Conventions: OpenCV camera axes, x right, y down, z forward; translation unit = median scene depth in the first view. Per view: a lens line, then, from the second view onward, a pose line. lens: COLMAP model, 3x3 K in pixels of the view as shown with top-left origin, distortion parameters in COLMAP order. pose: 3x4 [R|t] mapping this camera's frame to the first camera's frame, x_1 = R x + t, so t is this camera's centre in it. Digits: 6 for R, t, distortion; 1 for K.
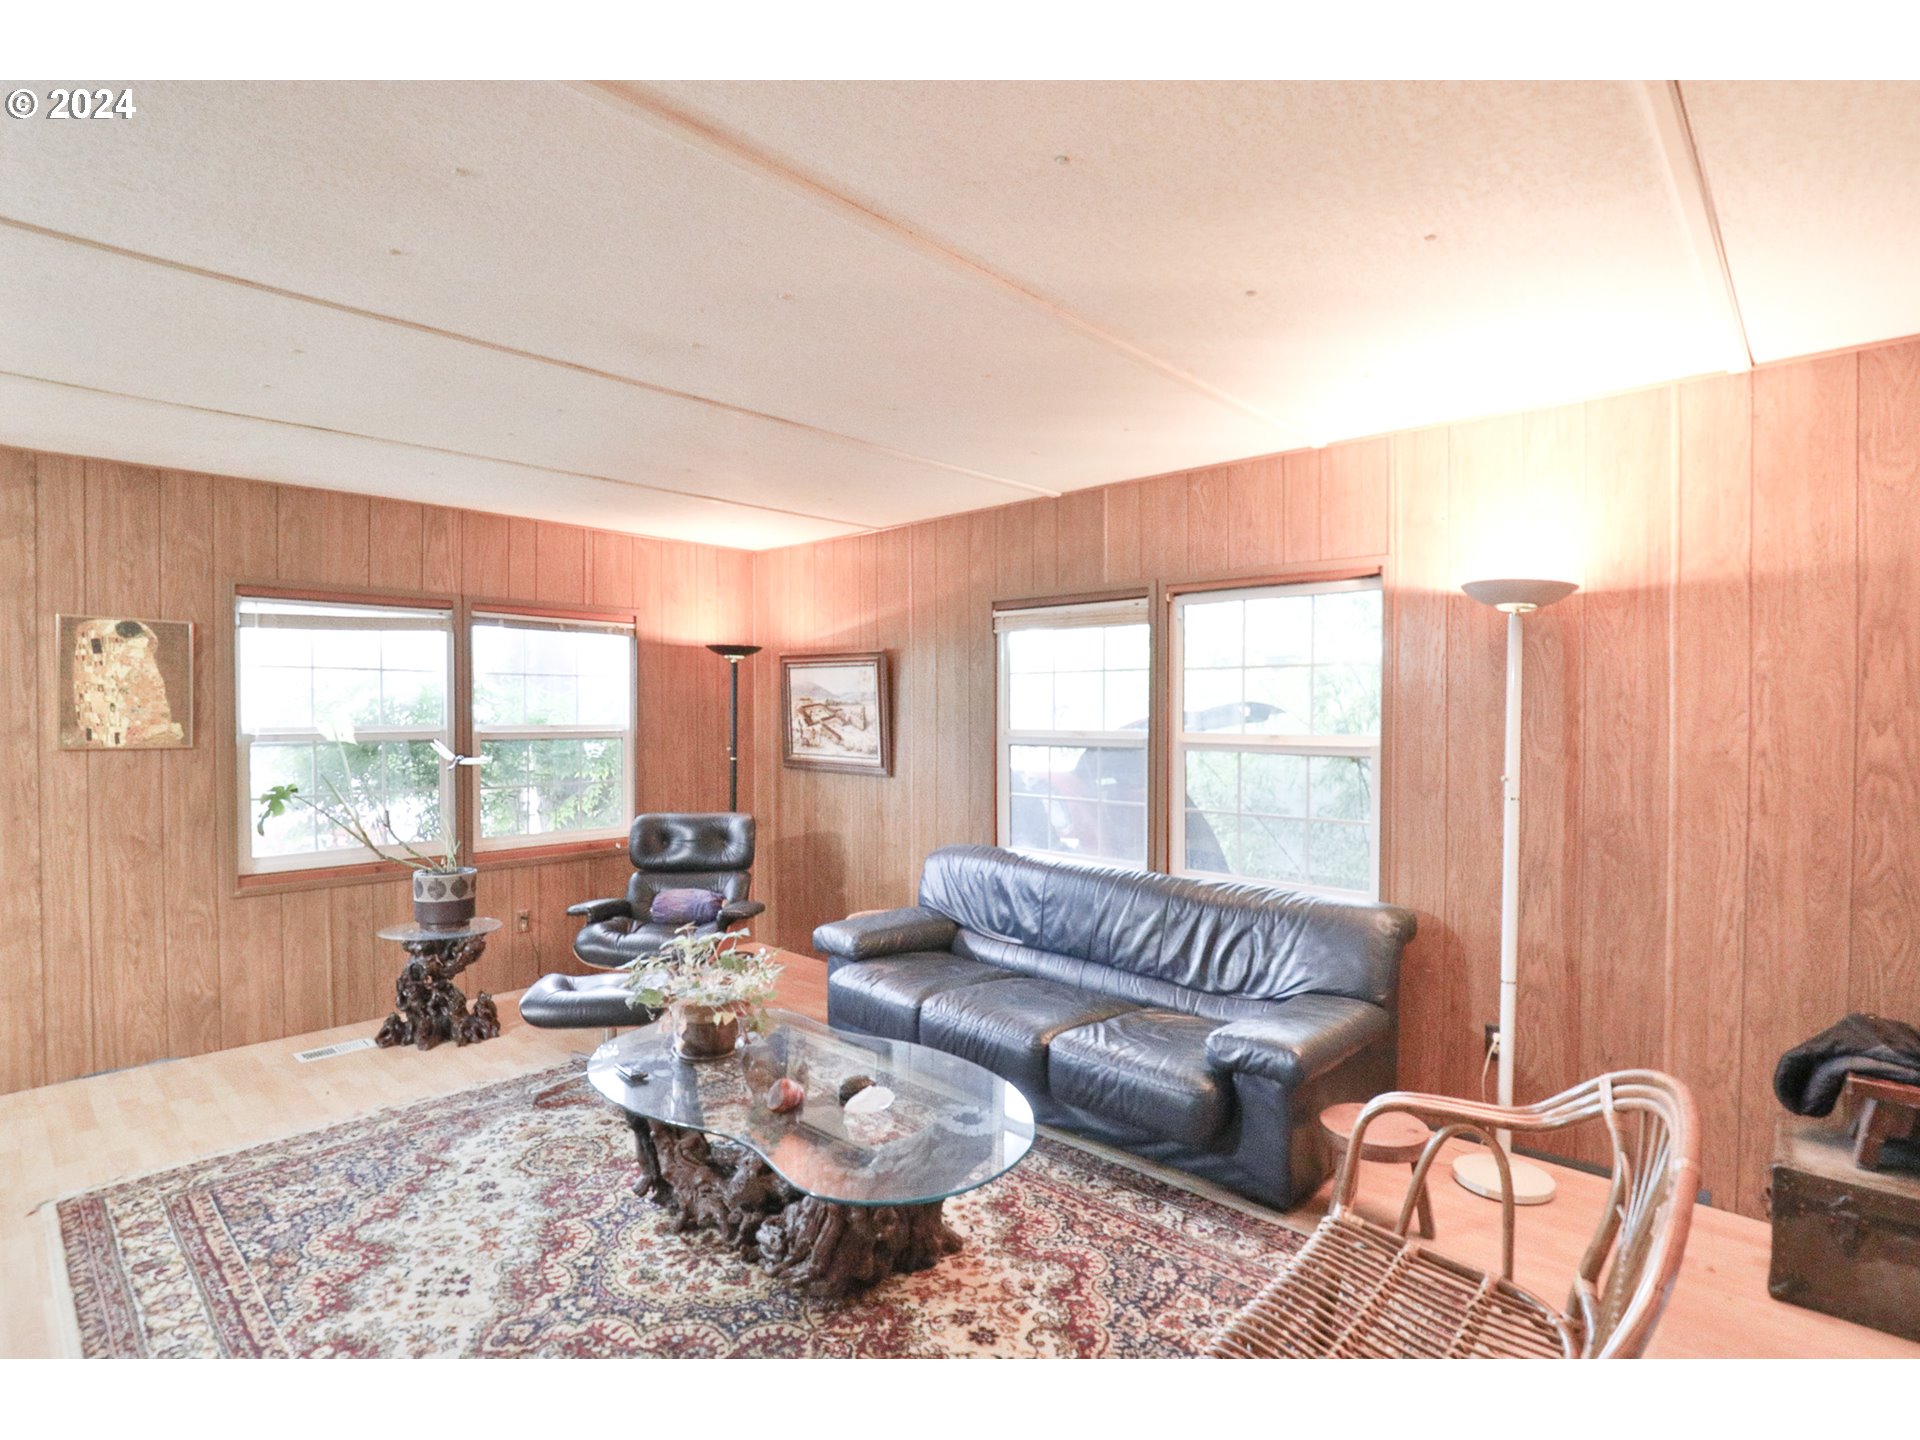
lens RADIAL K [[991.4, 0, 960.0], [0, 991.4, 720.0], [0, 0, 1]] dist [0.015059, 0.000070]
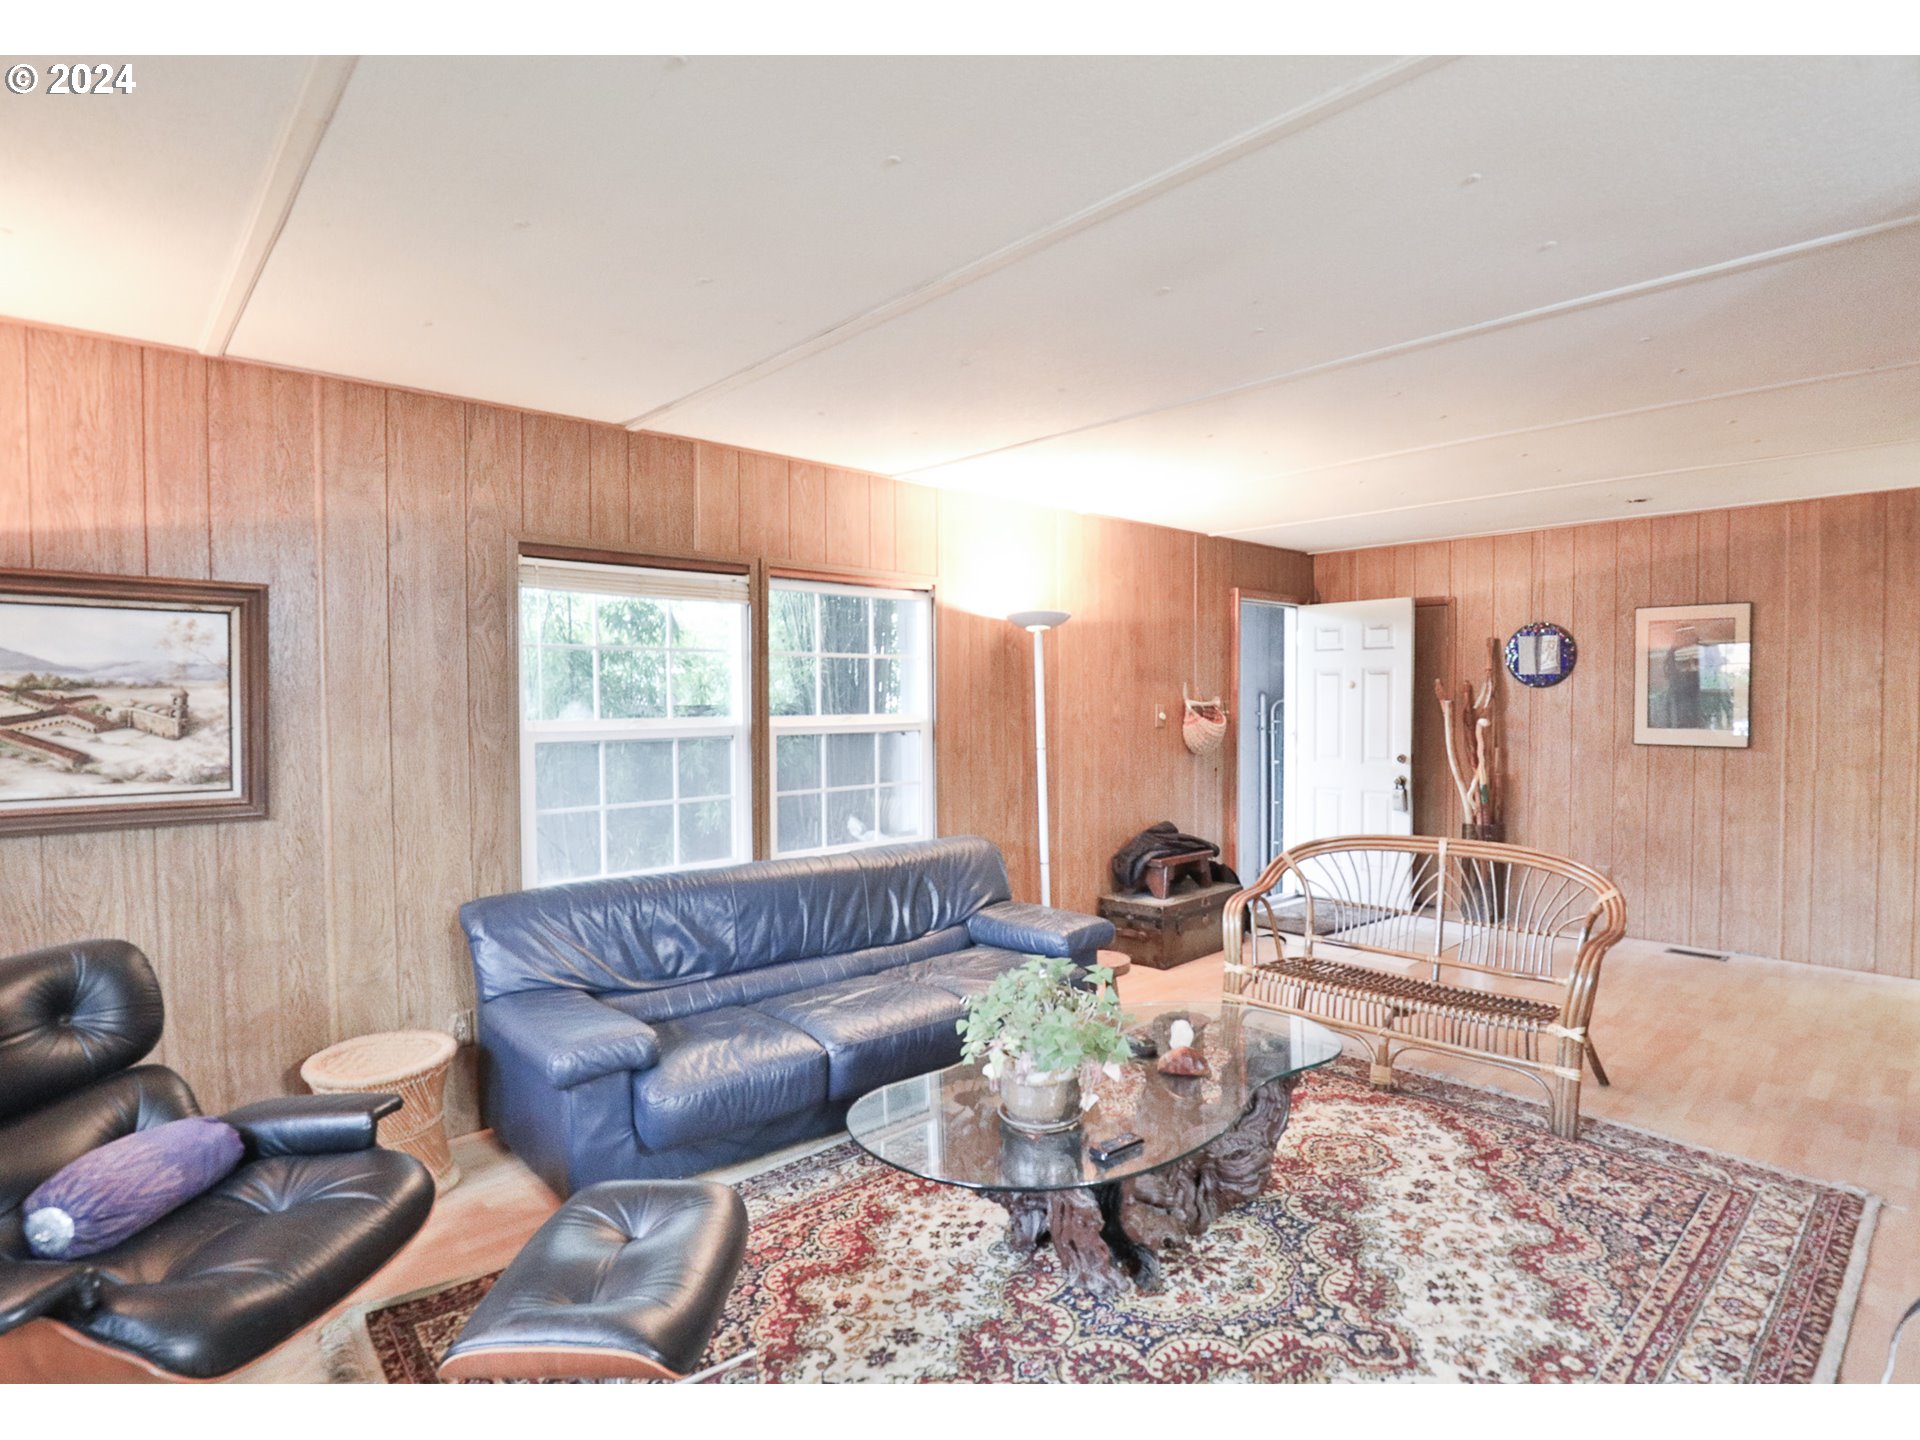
lens RADIAL K [[1003.7, 0, 958.4], [0, 1003.7, 764.6], [0, 0, 1]] dist [-0.068224, 0.026649]
pose [[0.043579, -0.065910, 0.996873, -0.986179], [0.016425, 0.997734, 0.065249, -0.003310], [-0.998915, 0.013530, 0.044563, 0.983647]]
